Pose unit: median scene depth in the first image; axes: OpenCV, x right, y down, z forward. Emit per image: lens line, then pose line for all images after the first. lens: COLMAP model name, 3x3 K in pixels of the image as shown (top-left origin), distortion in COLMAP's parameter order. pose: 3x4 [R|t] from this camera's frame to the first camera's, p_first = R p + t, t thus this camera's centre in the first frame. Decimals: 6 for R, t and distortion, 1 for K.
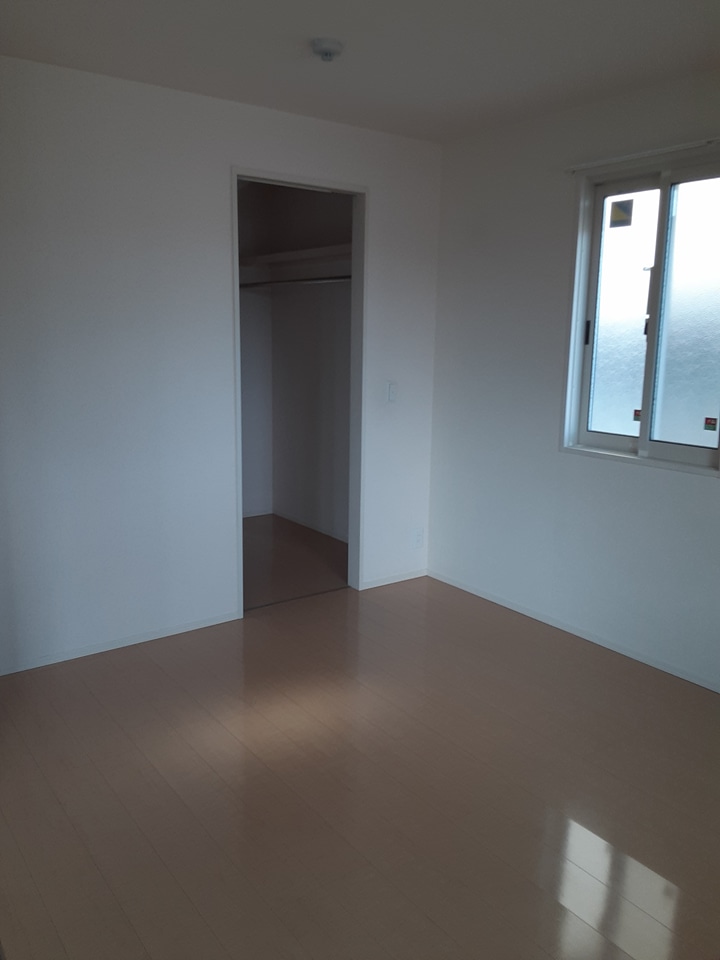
lens RADIAL K [[780.6, 0, 360.0], [0, 780.6, 480.0], [0, 0, 1]] dist [0.051695, 0.002486]
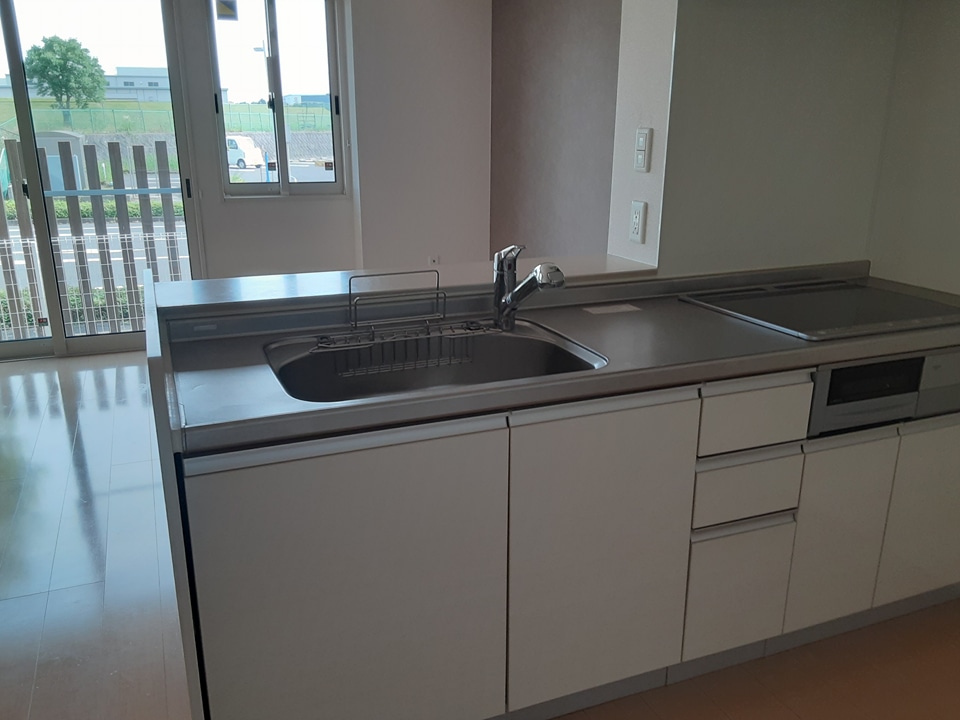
lens RADIAL K [[792.8, 0, 452.1], [0, 792.8, 364.7], [0, 0, 1]] dist [0.107890, -0.169872]
pose [[0.249440, -0.303911, 0.919466, -0.976160], [0.179712, 0.947513, 0.264427, -0.067570], [-0.951569, 0.099280, 0.290965, 0.319543]]
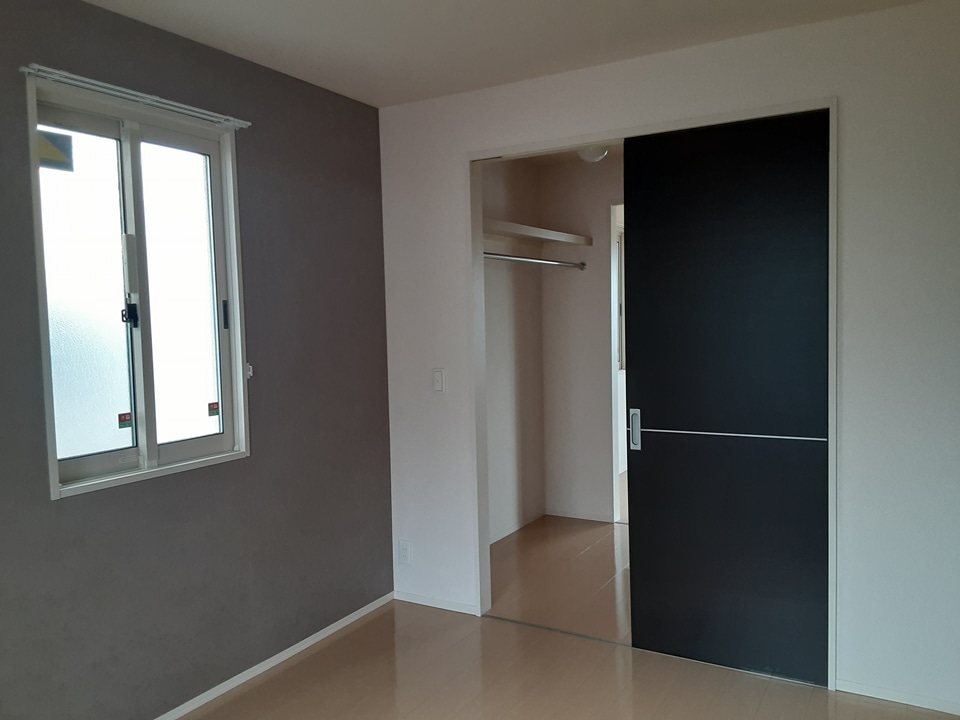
lens RADIAL K [[792.8, 0, 452.1], [0, 792.8, 364.7], [0, 0, 1]] dist [0.107890, -0.169872]
pose [[-0.394851, -0.069475, 0.916115, -0.493669], [0.177367, 0.972615, 0.150205, -0.197289], [-0.901462, 0.221797, -0.371715, 0.994071]]
